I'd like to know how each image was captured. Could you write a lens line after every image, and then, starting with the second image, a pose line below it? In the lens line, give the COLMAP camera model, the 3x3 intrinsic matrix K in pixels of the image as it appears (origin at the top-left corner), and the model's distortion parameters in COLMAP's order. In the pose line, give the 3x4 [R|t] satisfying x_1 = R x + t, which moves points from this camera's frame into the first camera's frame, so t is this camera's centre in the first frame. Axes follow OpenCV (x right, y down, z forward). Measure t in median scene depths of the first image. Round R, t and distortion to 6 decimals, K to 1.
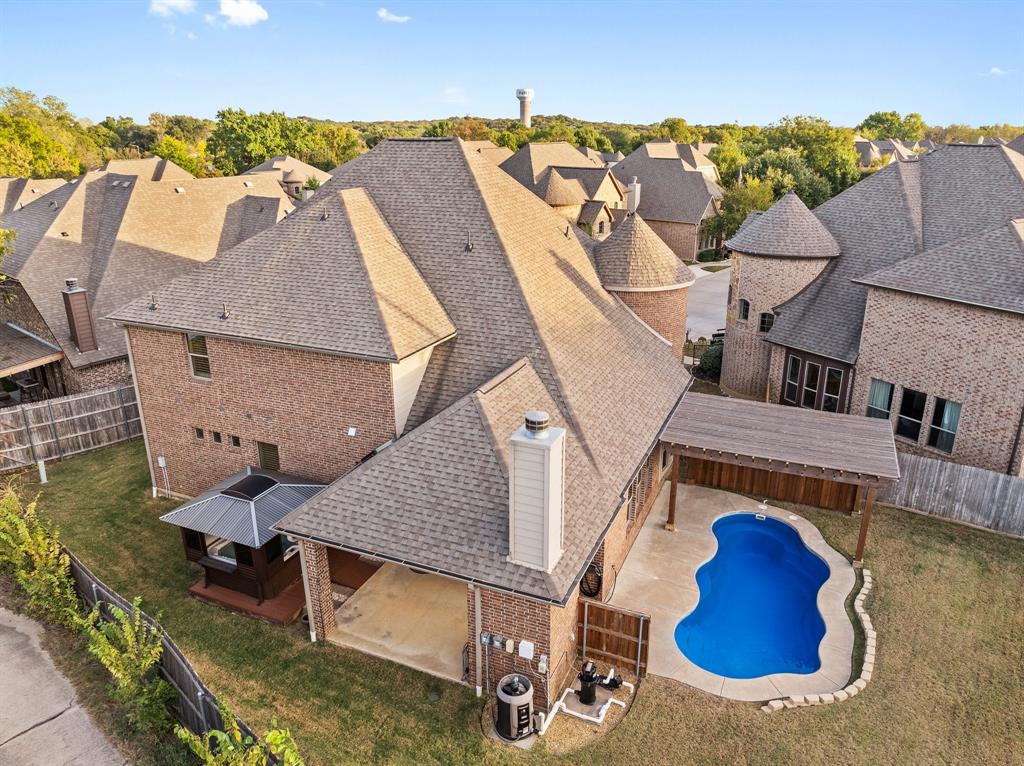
lens RADIAL K [[726.6, 0, 511.7], [0, 726.6, 384.1], [0, 0, 1]] dist [-0.047513, 0.015242]
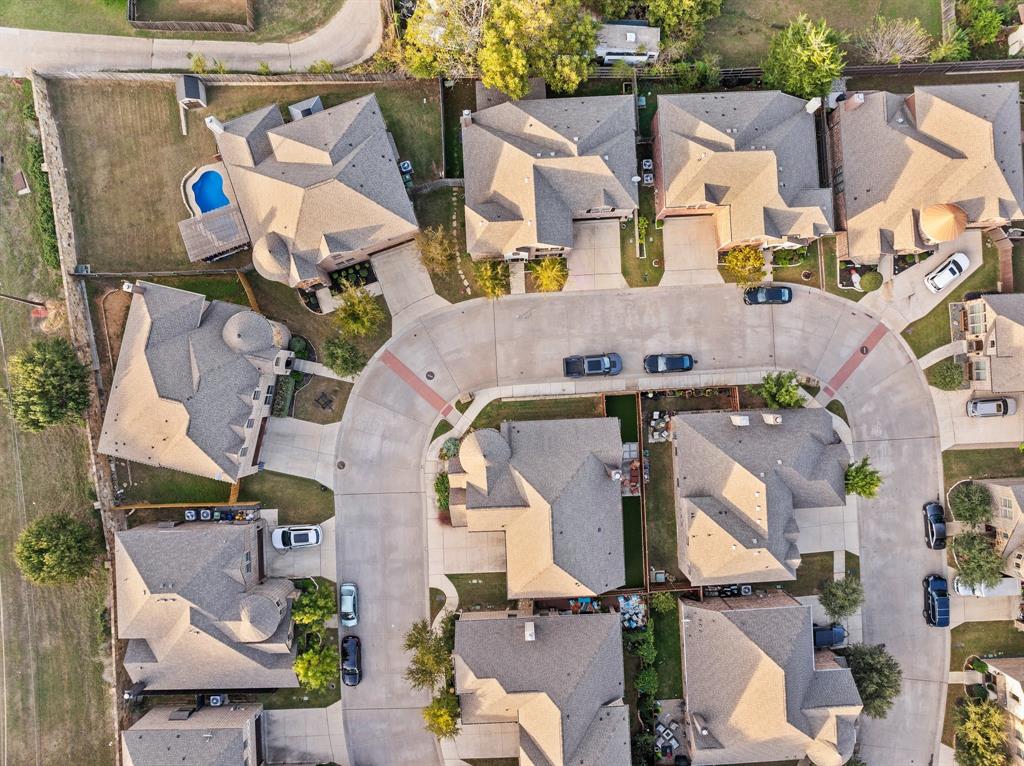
lens RADIAL K [[726.6, 0, 528.3], [0, 726.6, 387.5], [0, 0, 1]] dist [-0.047513, 0.015242]
pose [[-0.731880, 0.681396, -0.007127, -0.182297], [-0.223659, -0.230324, 0.947063, -3.564768], [0.643683, 0.694730, 0.320970, 1.355131]]
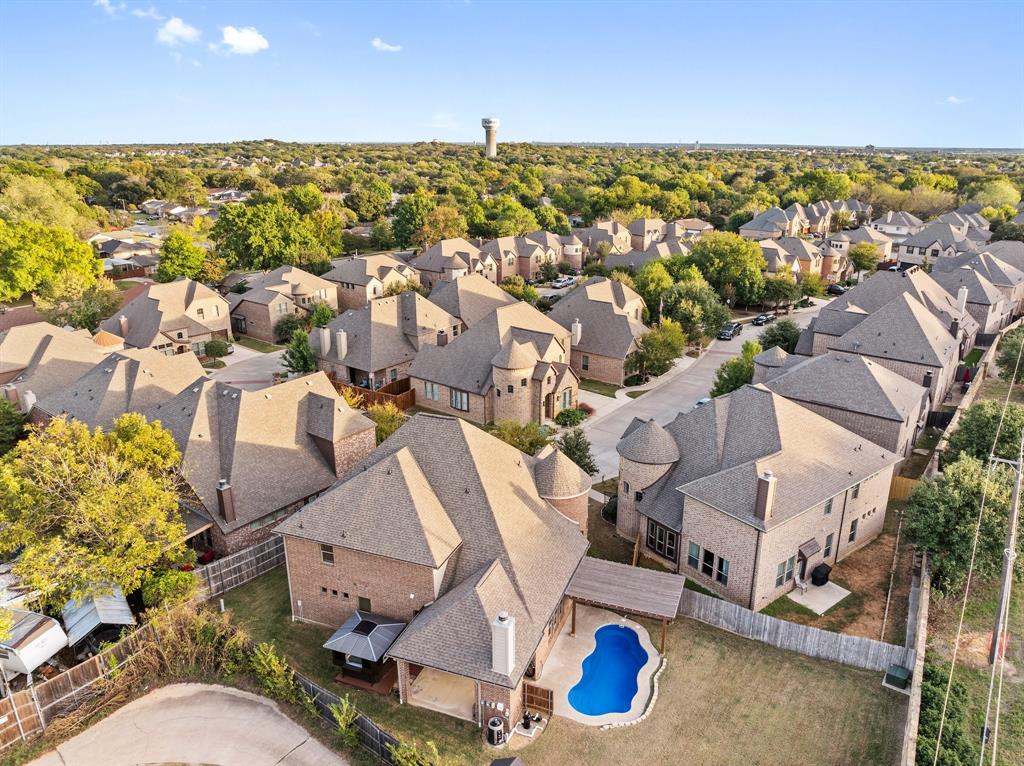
lens RADIAL K [[726.6, 0, 515.0], [0, 726.6, 379.1], [0, 0, 1]] dist [-0.047513, 0.015242]
pose [[0.998763, -0.012238, 0.048199, -0.021830], [0.013594, 0.999518, -0.027911, -0.442241], [-0.047834, 0.028532, 0.998448, -0.961971]]
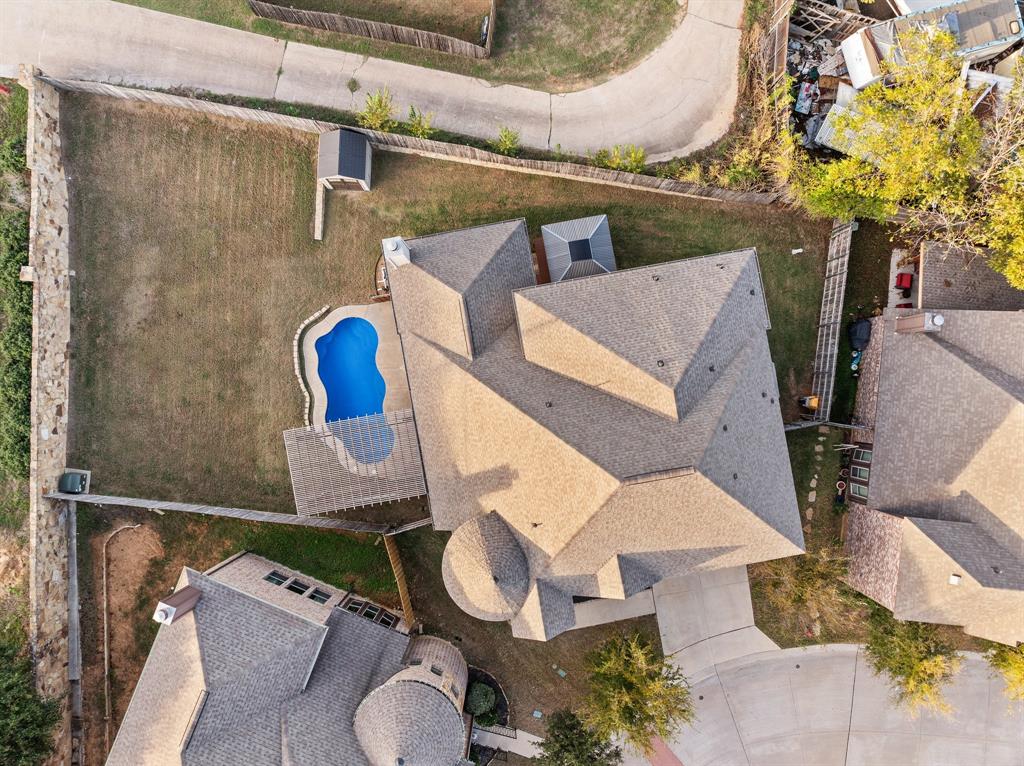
lens RADIAL K [[726.6, 0, 522.0], [0, 726.6, 380.9], [0, 0, 1]] dist [-0.047513, 0.015242]
pose [[-0.831540, 0.555408, -0.007956, -0.031797], [-0.181027, -0.257431, 0.949188, -1.483640], [0.525139, 0.790728, 0.314608, 0.531903]]
